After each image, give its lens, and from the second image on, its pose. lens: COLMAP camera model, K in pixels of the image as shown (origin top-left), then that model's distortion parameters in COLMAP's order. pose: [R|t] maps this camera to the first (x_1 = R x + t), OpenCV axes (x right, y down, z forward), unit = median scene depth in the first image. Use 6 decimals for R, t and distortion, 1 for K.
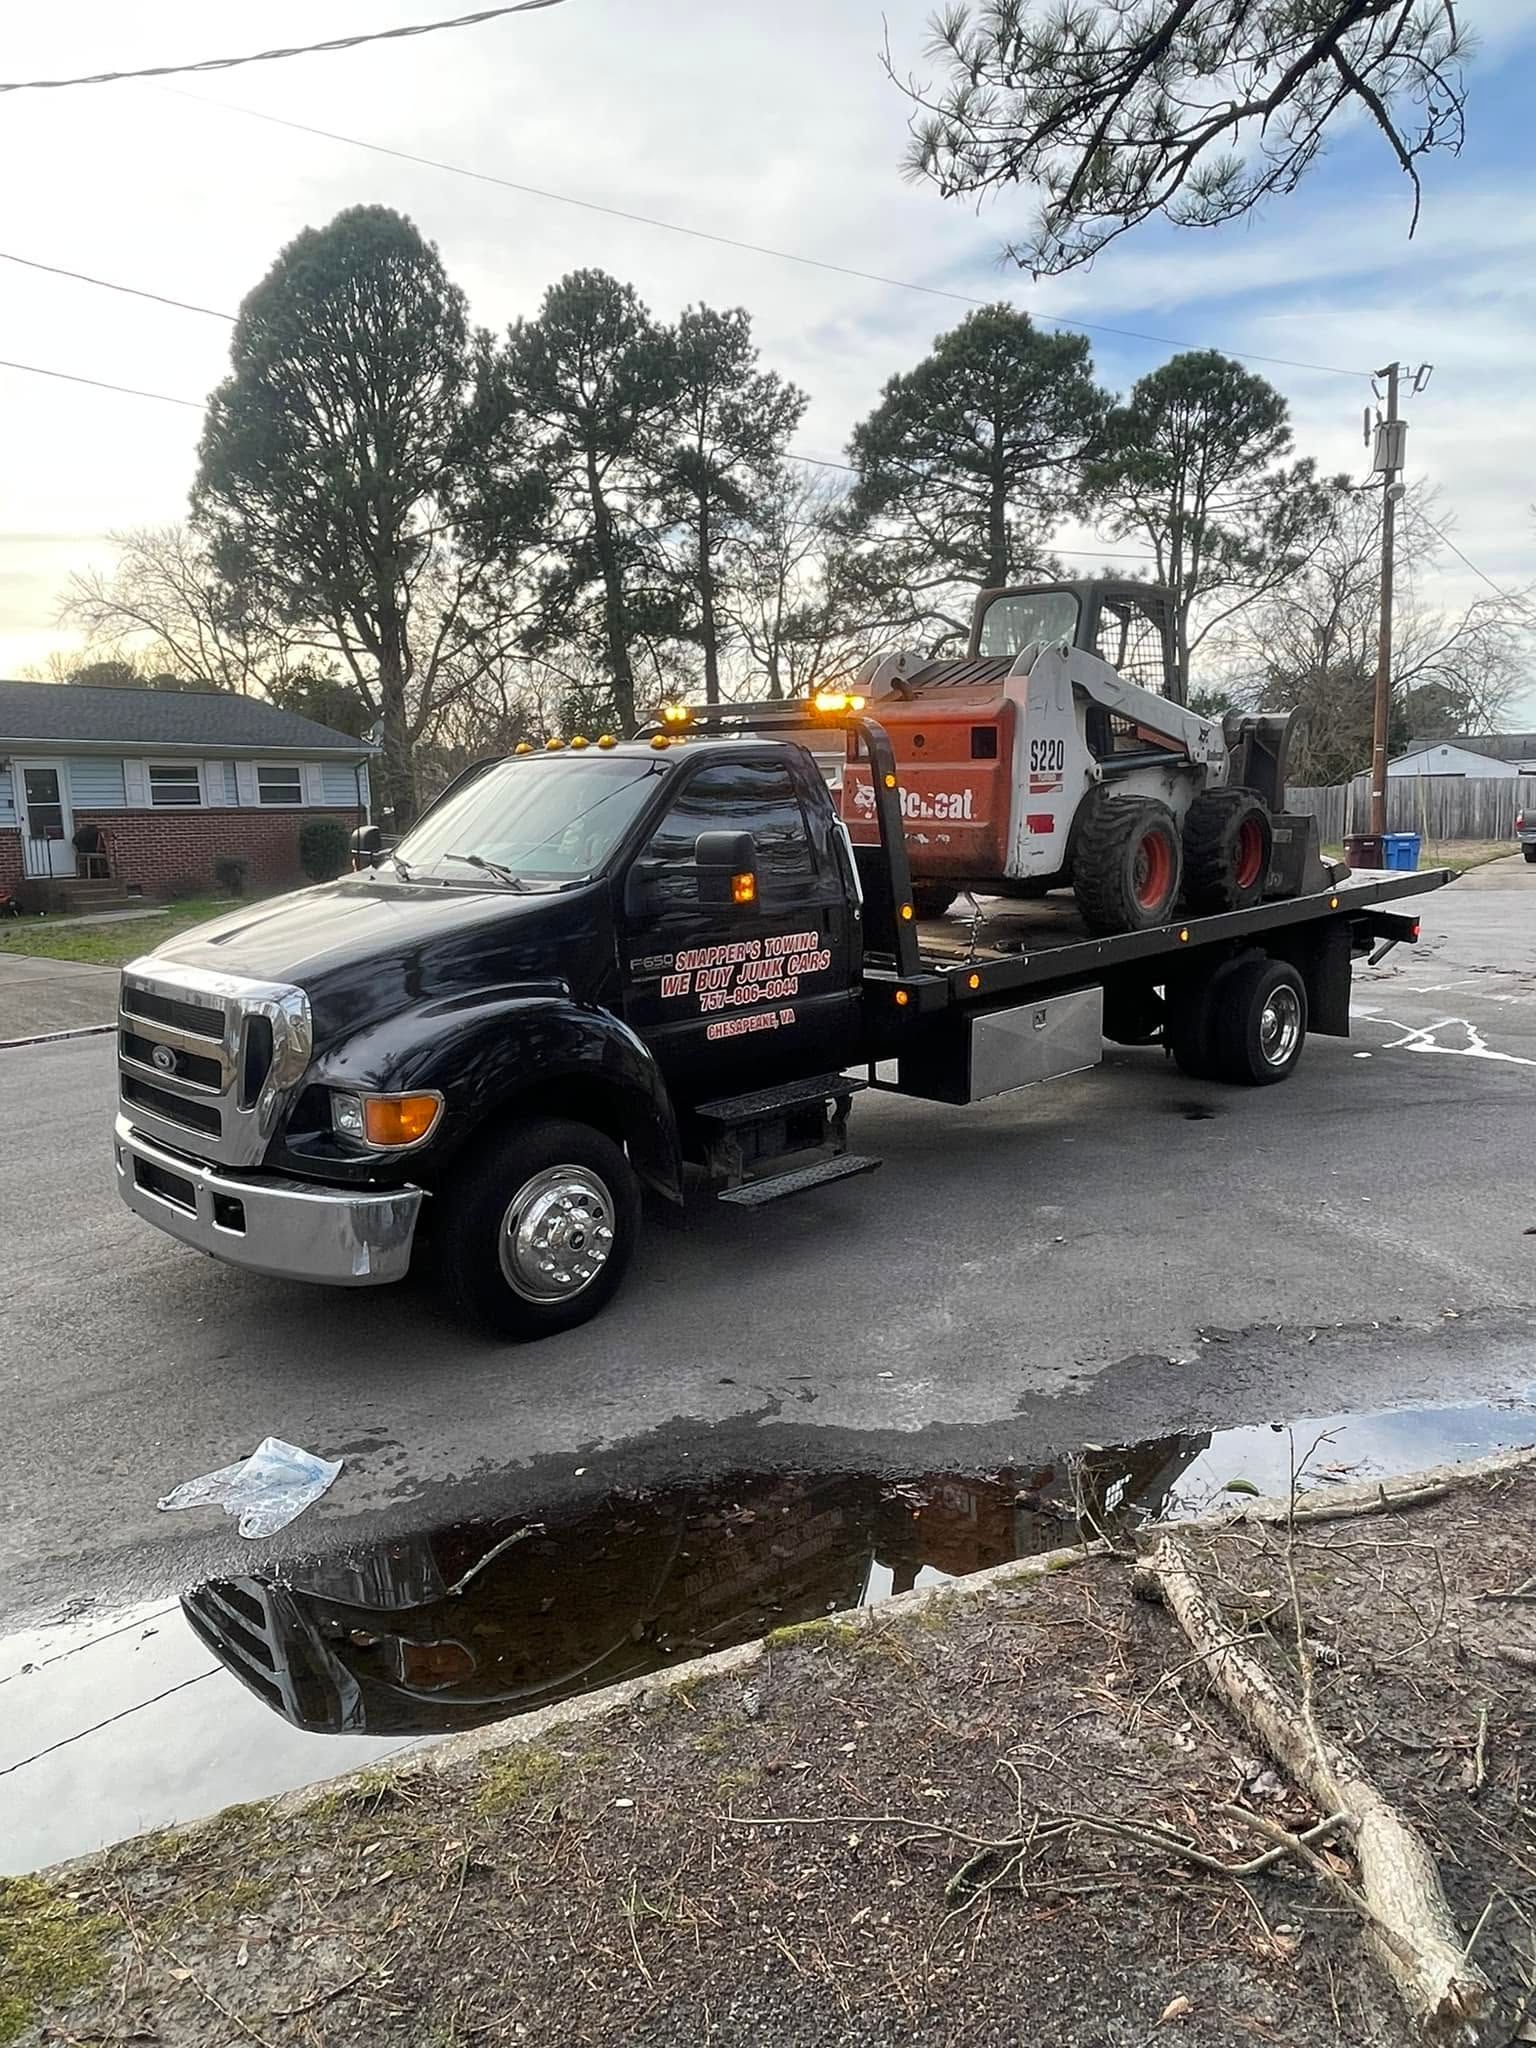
lens RADIAL K [[1418.3, 0, 768.0], [0, 1418.3, 1024.0], [0, 0, 1]] dist [0.003020, -0.001937]
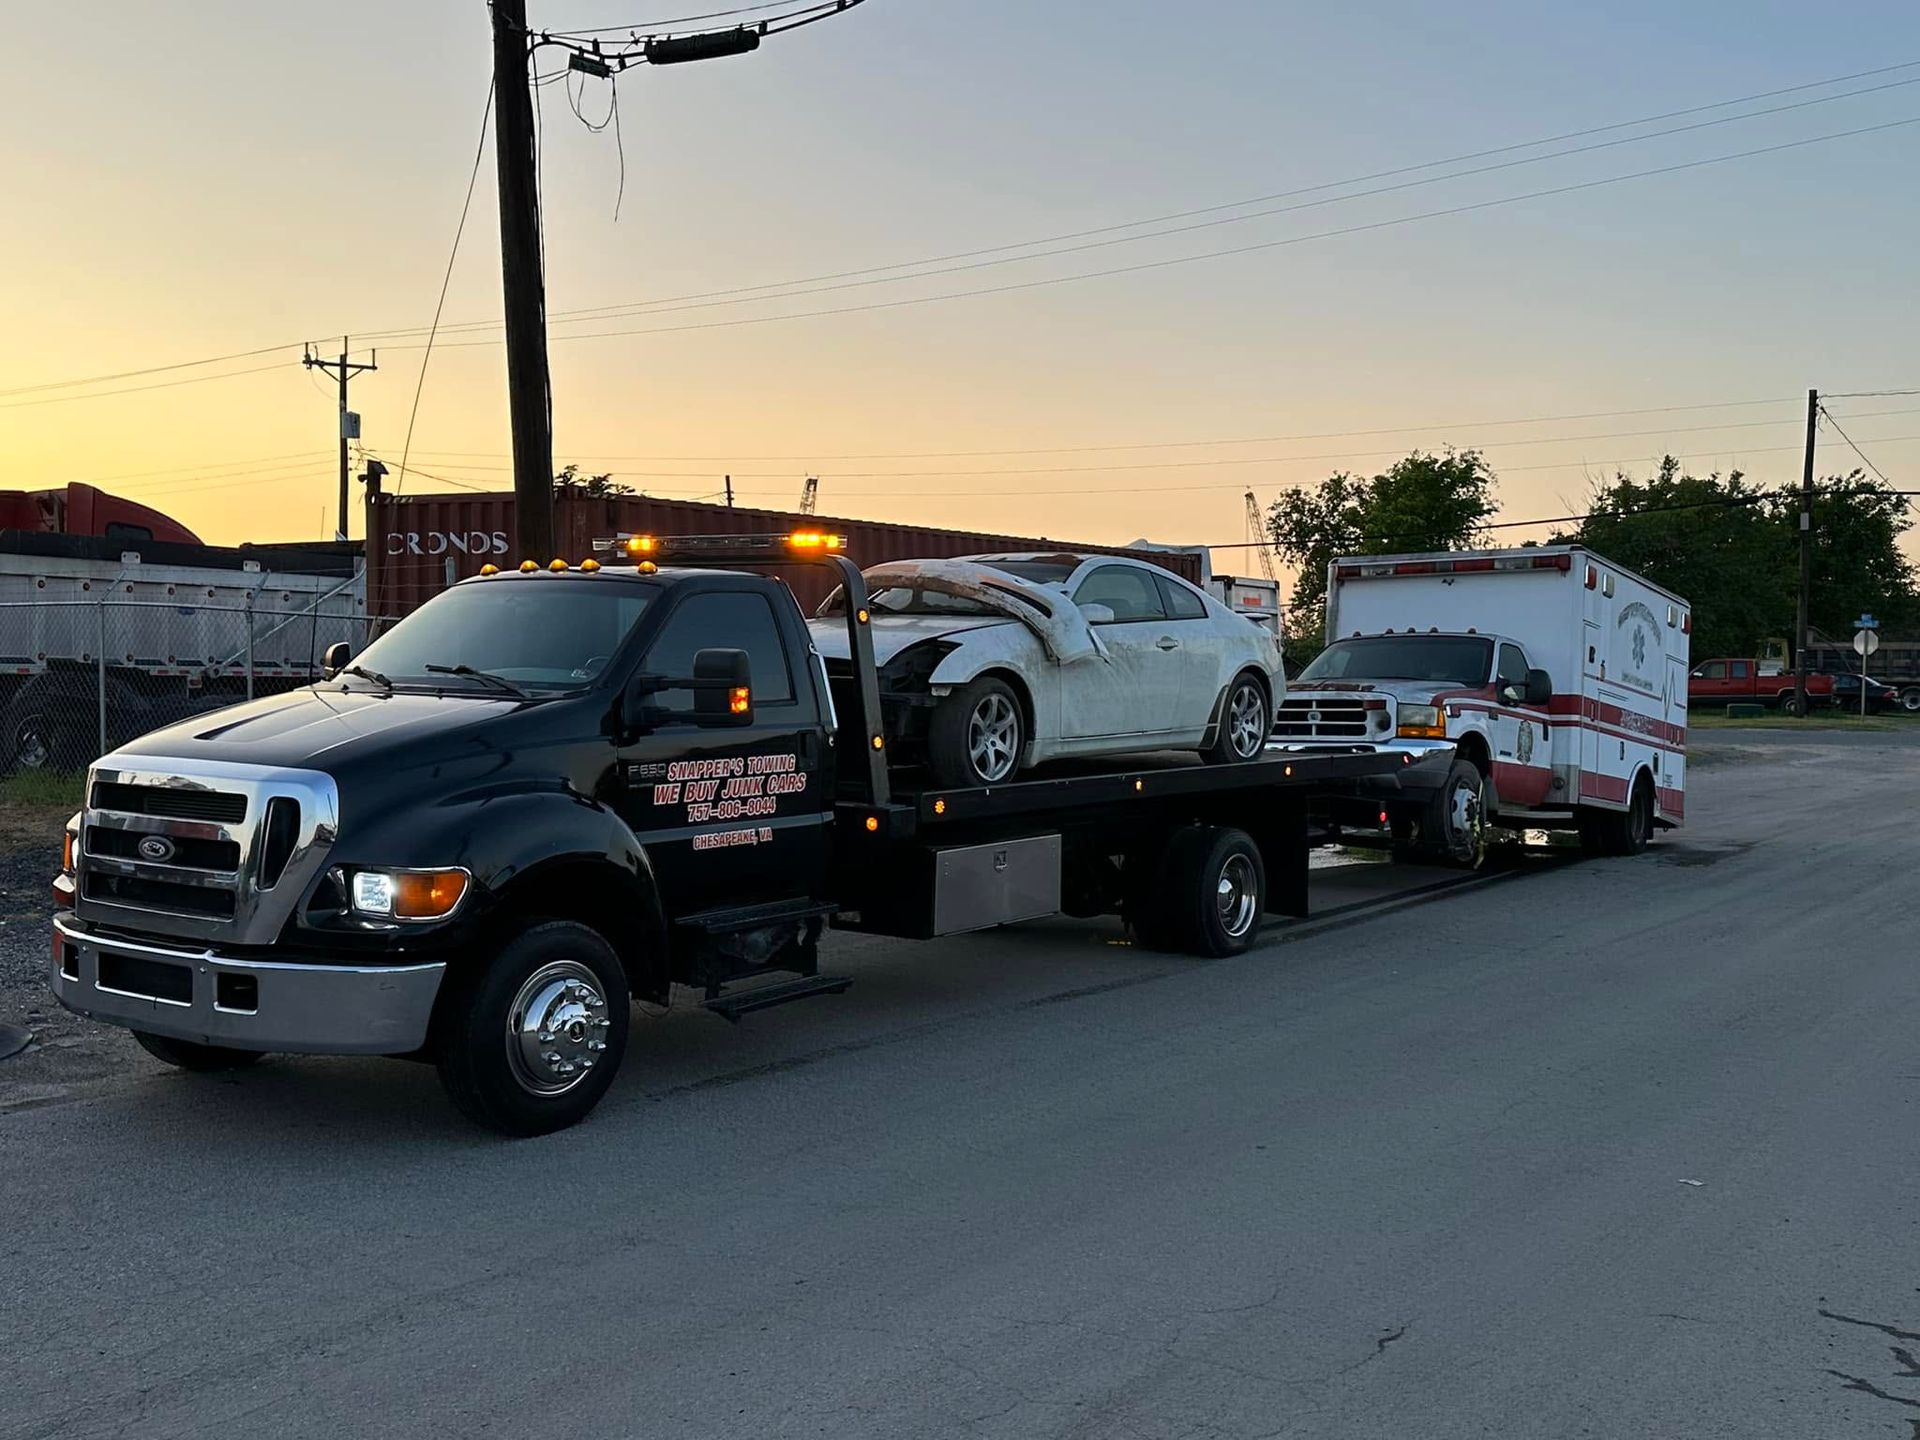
lens RADIAL K [[1927.3, 0, 960.0], [0, 1927.3, 720.0], [0, 0, 1]] dist [0.012334, 0.004684]
pose [[0.982205, 0.027927, 0.185722, -0.112021], [-0.000008, 0.988889, -0.148655, 0.122498], [-0.187810, 0.146009, 0.971292, -0.400226]]
